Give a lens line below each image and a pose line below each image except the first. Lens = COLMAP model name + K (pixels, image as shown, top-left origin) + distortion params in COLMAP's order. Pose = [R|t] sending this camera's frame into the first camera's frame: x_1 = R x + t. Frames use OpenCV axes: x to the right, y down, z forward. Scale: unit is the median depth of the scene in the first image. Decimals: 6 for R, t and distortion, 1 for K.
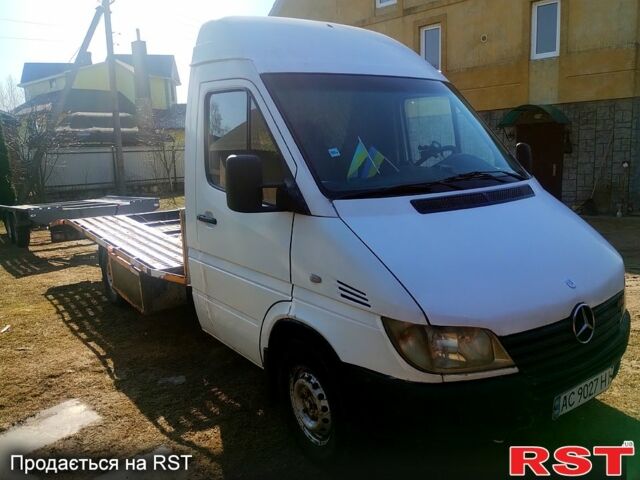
lens RADIAL K [[530.4, 0, 318.2], [0, 530.4, 238.4], [0, 0, 1]] dist [0.047736, -0.053936]
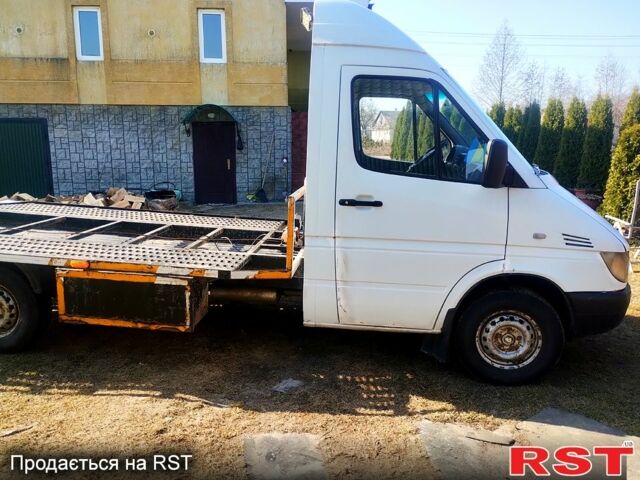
lens RADIAL K [[530.4, 0, 322.7], [0, 530.4, 237.2], [0, 0, 1]] dist [0.047736, -0.053936]
pose [[0.664421, -0.096790, 0.741064, -0.292972], [0.094871, 0.994480, 0.044830, -0.006797], [-0.741312, 0.040520, 0.669936, 0.112245]]
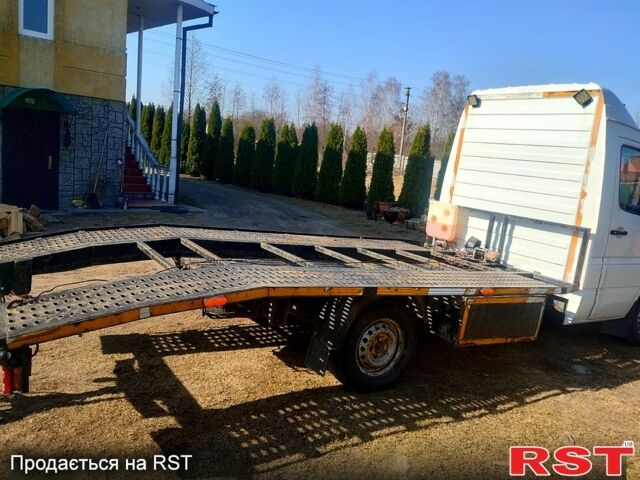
lens RADIAL K [[530.4, 0, 320.4], [0, 530.4, 241.7], [0, 0, 1]] dist [0.047736, -0.053936]
pose [[0.077232, -0.116029, 0.990239, -0.496196], [0.068311, 0.991487, 0.110847, -0.066033], [-0.994670, 0.059083, 0.084500, 0.490033]]
